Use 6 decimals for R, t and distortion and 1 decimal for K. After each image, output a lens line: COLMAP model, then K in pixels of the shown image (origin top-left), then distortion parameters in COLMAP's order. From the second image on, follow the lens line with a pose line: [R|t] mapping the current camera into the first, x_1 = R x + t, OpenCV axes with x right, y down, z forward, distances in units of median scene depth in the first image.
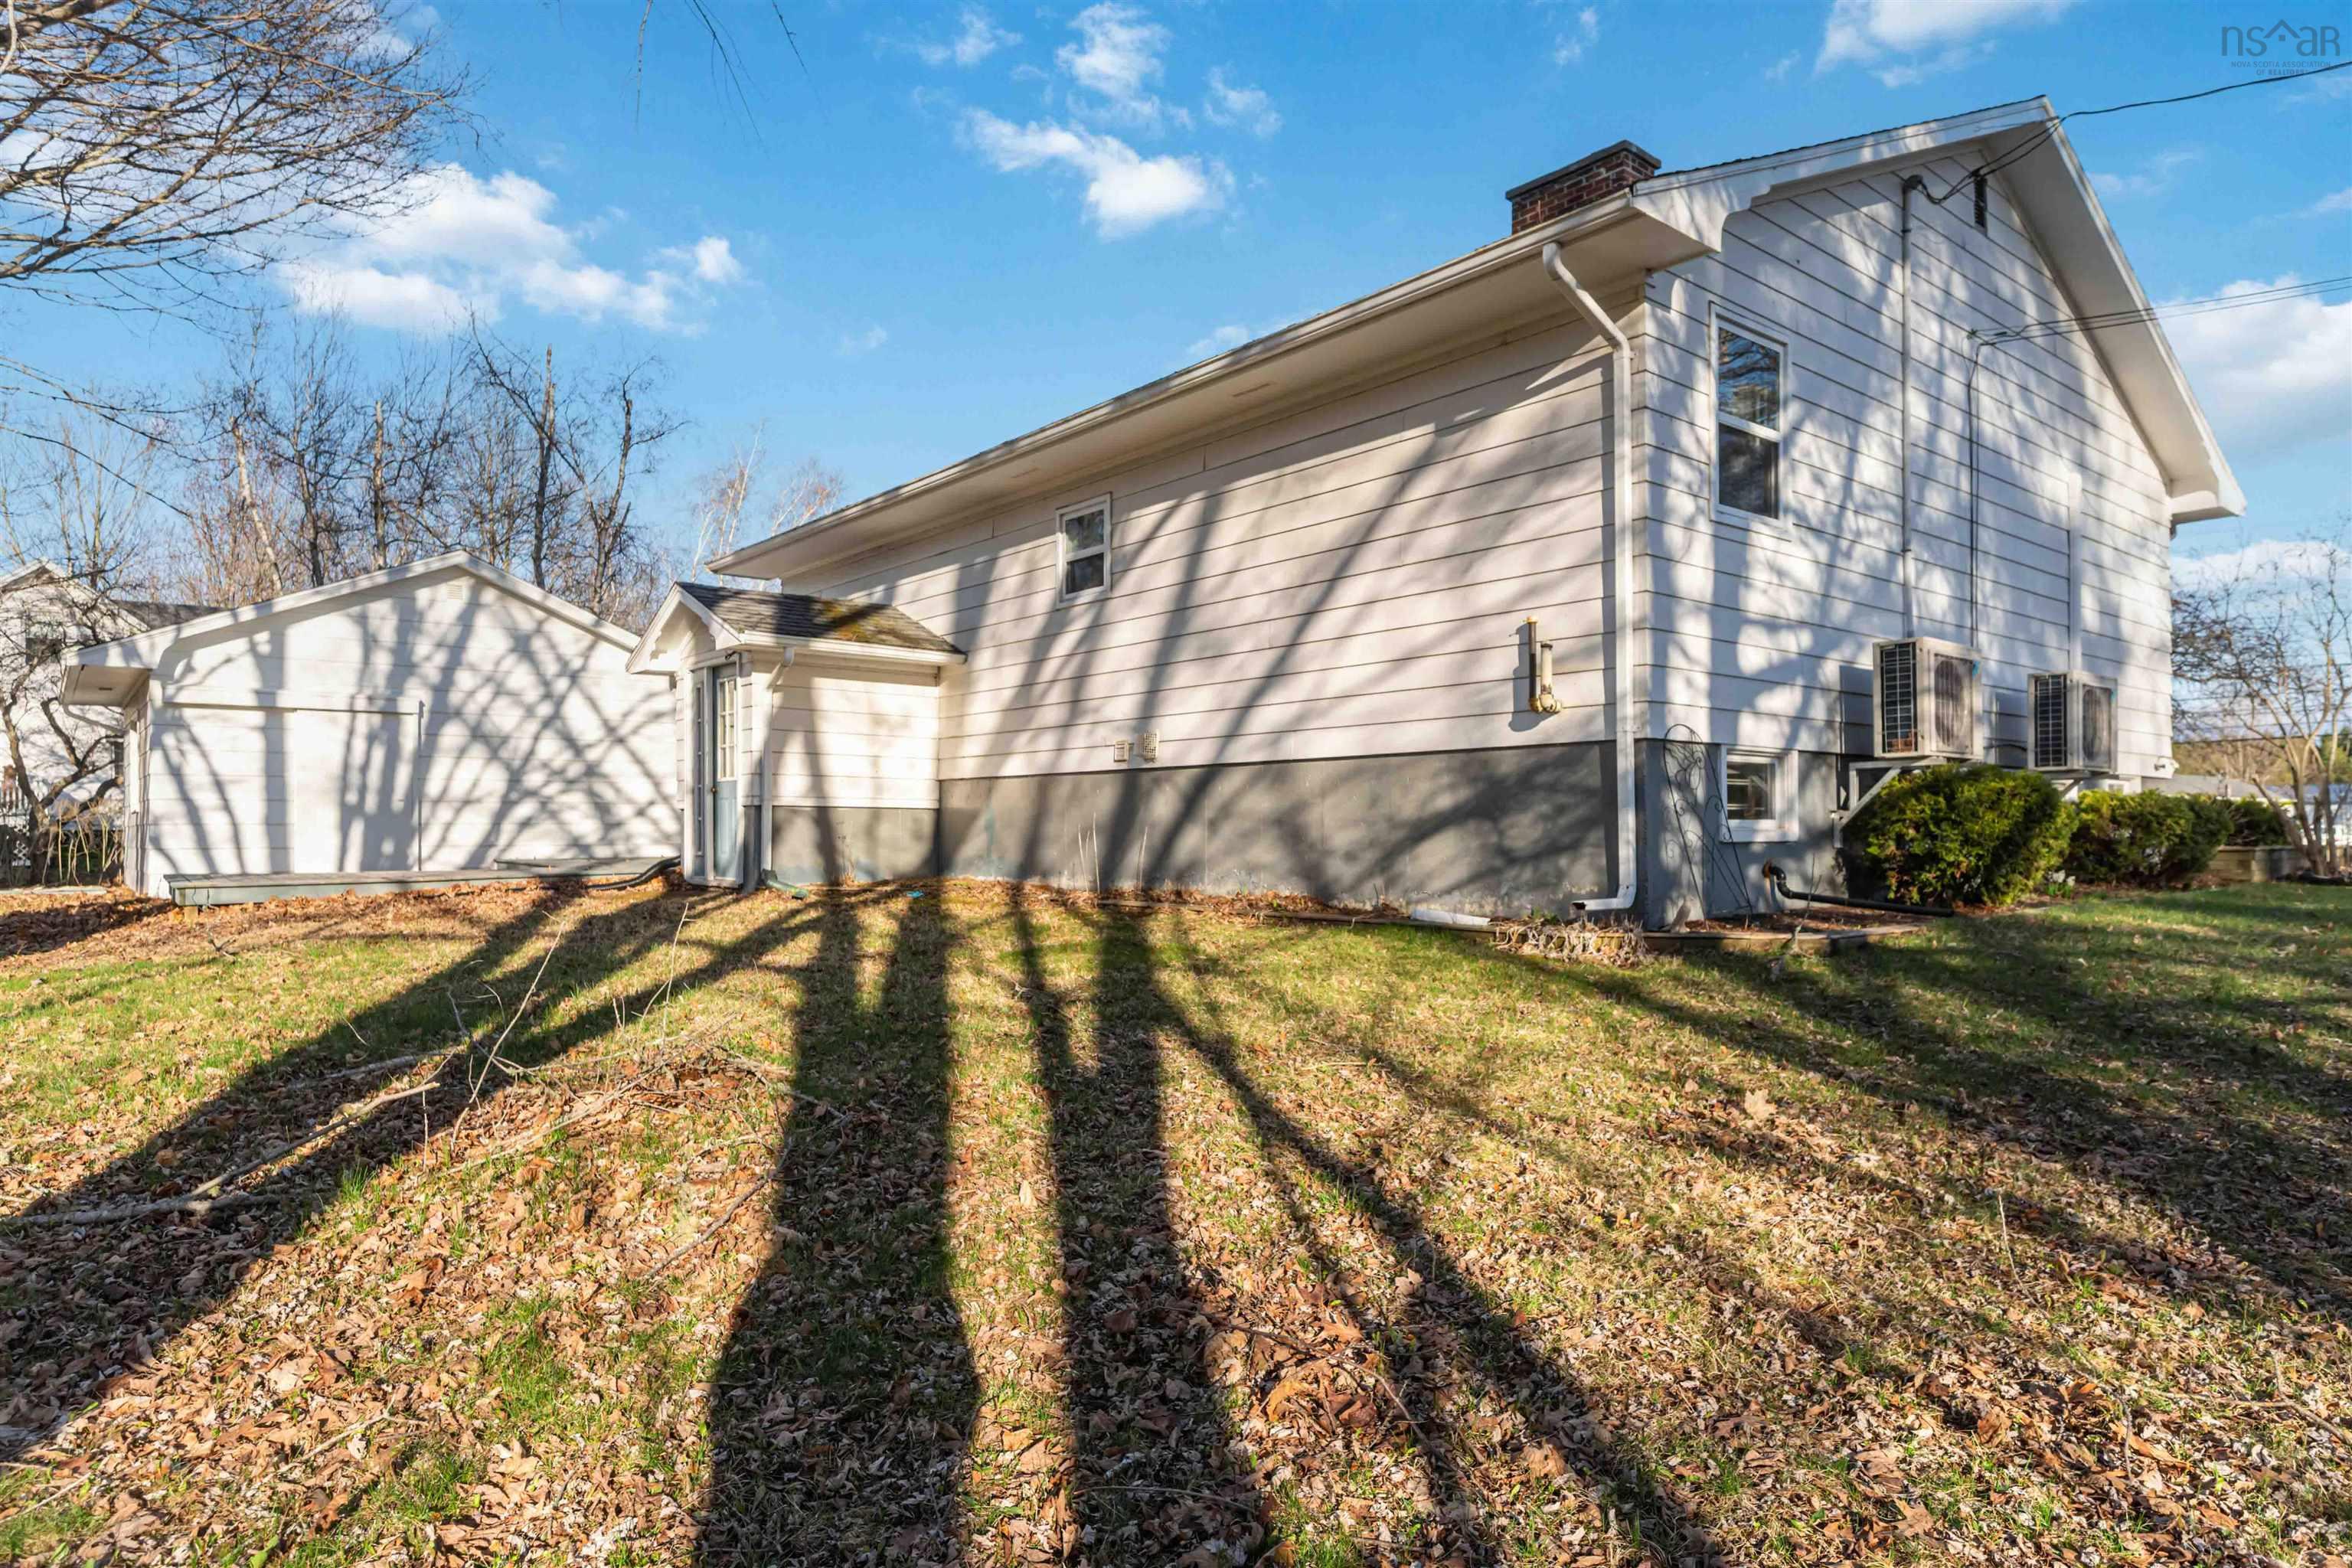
lens RADIAL K [[1384.4, 0, 1178.4], [0, 1384.4, 846.2], [0, 0, 1]] dist [0.002985, 0.000530]
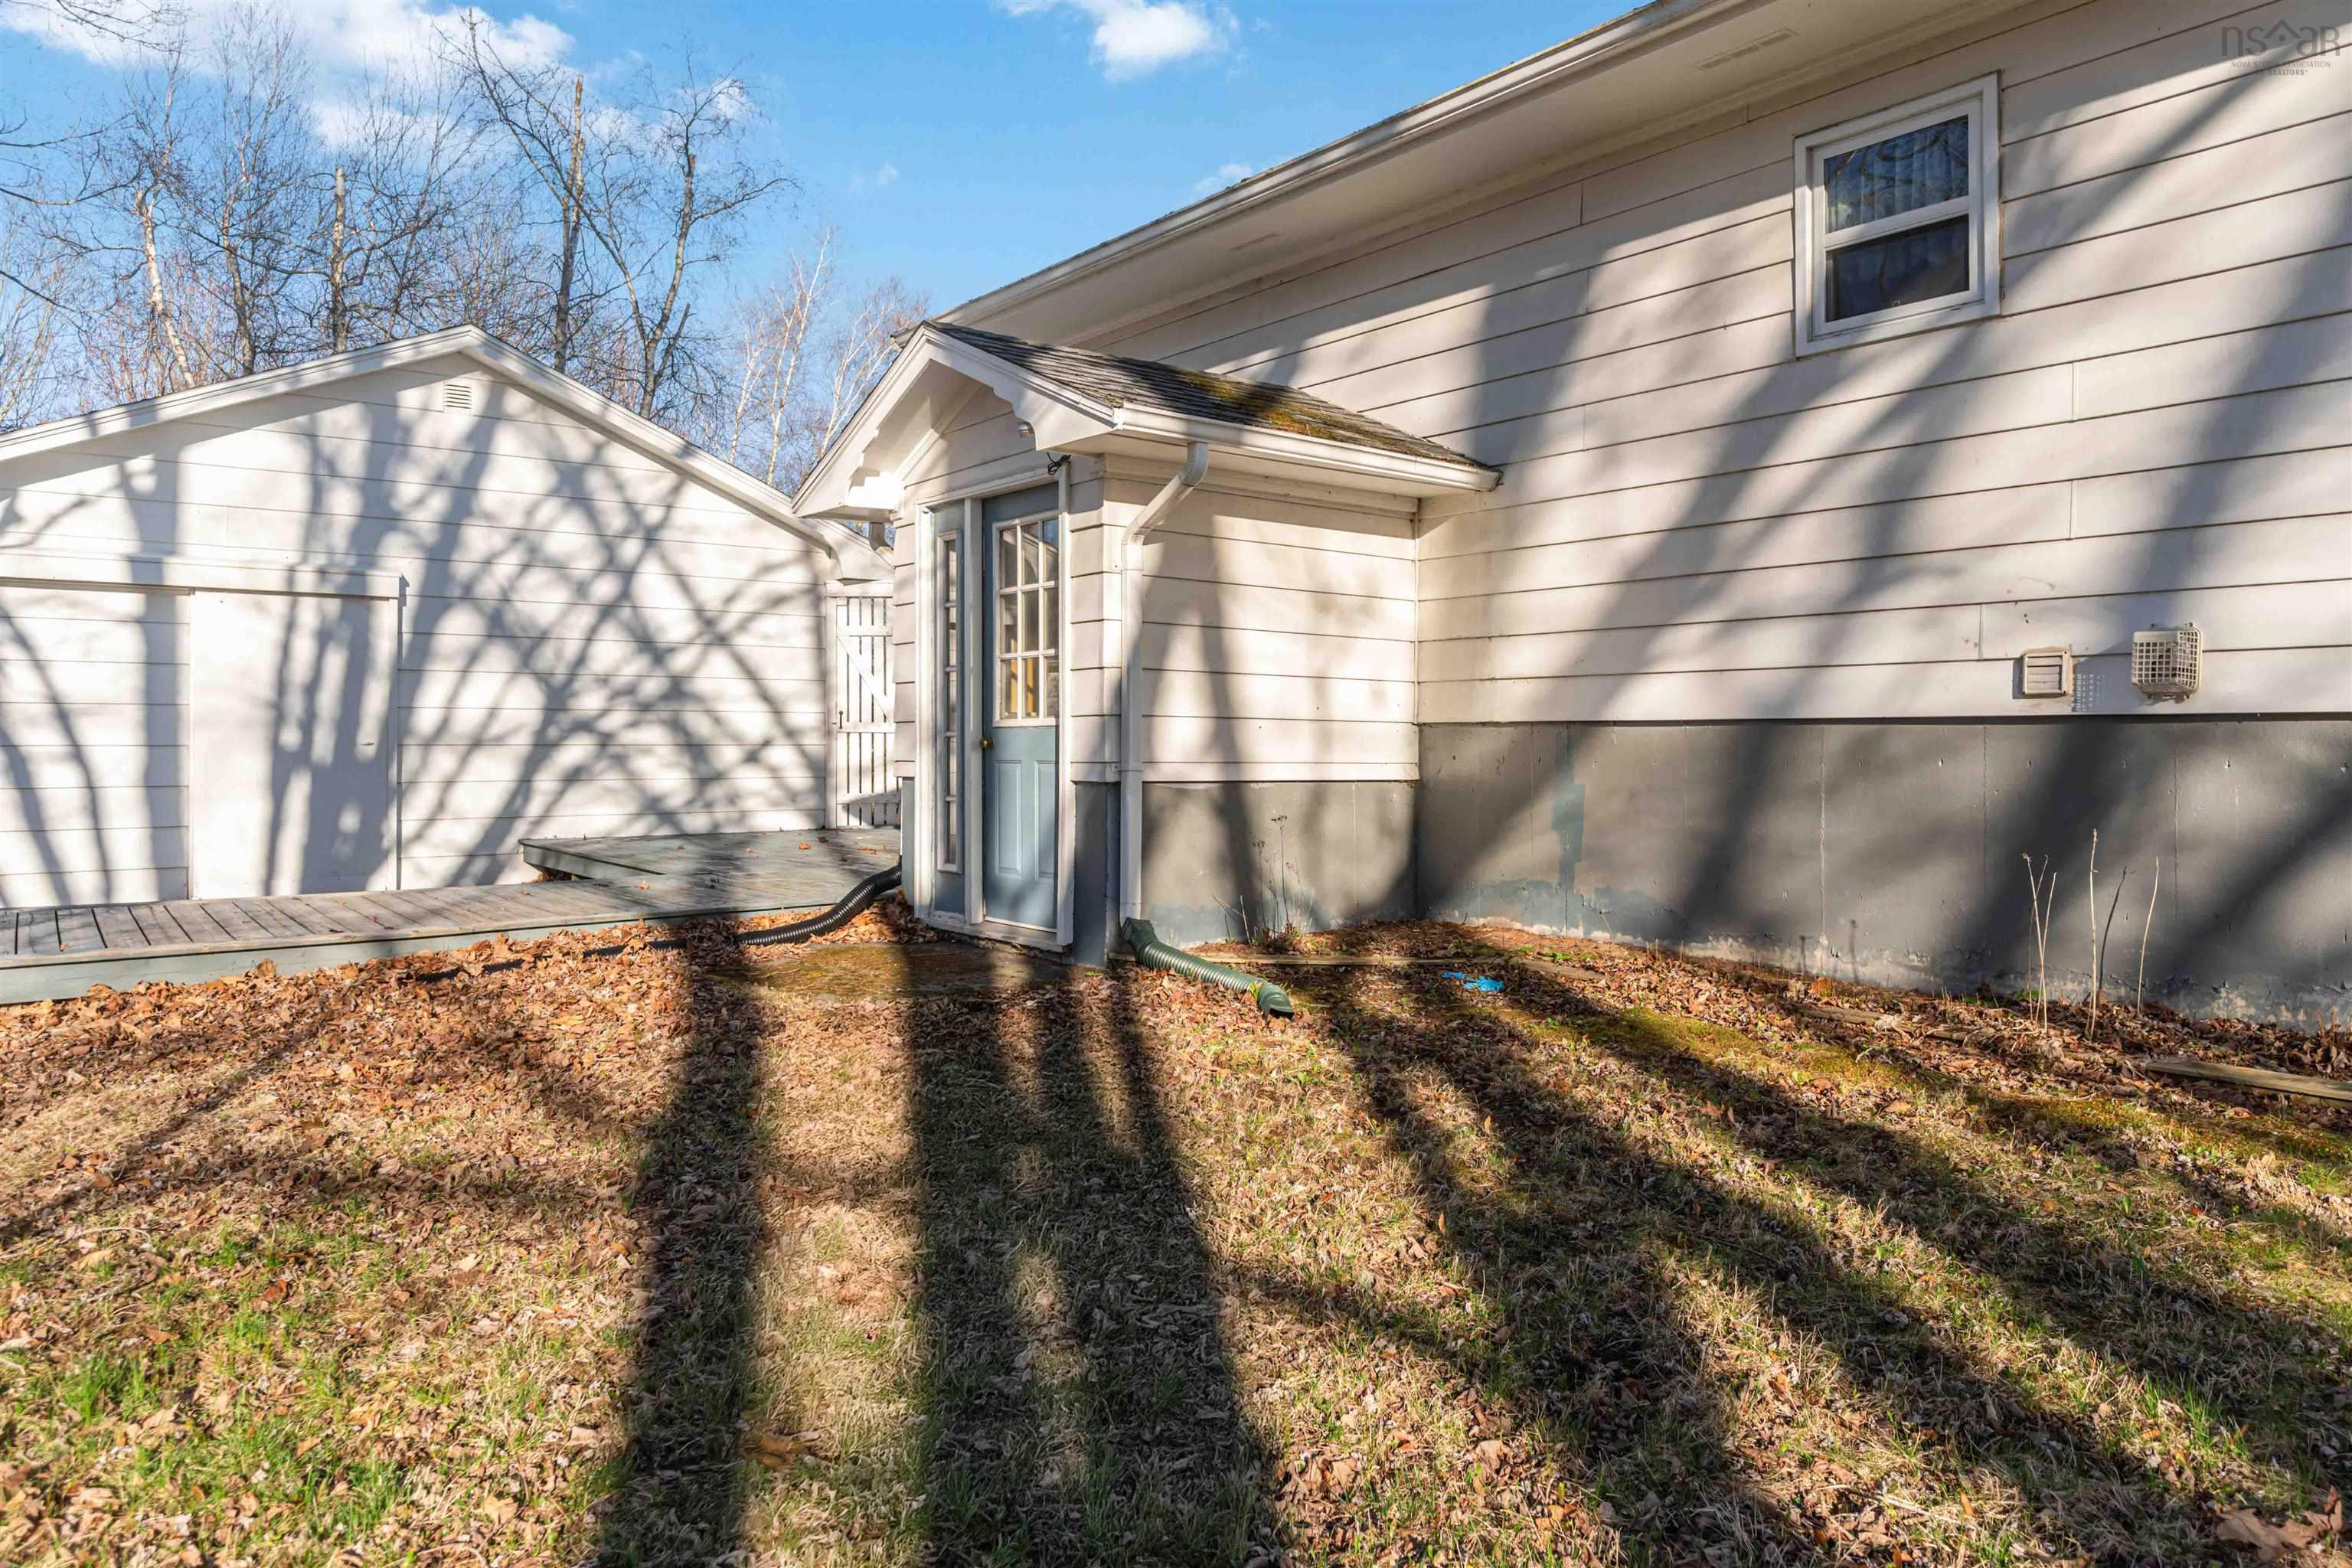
lens RADIAL K [[1568.1, 0, 1175.3], [0, 1568.1, 751.7], [0, 0, 1]] dist [-0.004545, 0.041978]
pose [[0.999402, 0.004656, -0.034273, -0.192214], [-0.004798, 0.999980, -0.004067, -0.026845], [0.034253, 0.004229, 0.999404, 0.335681]]
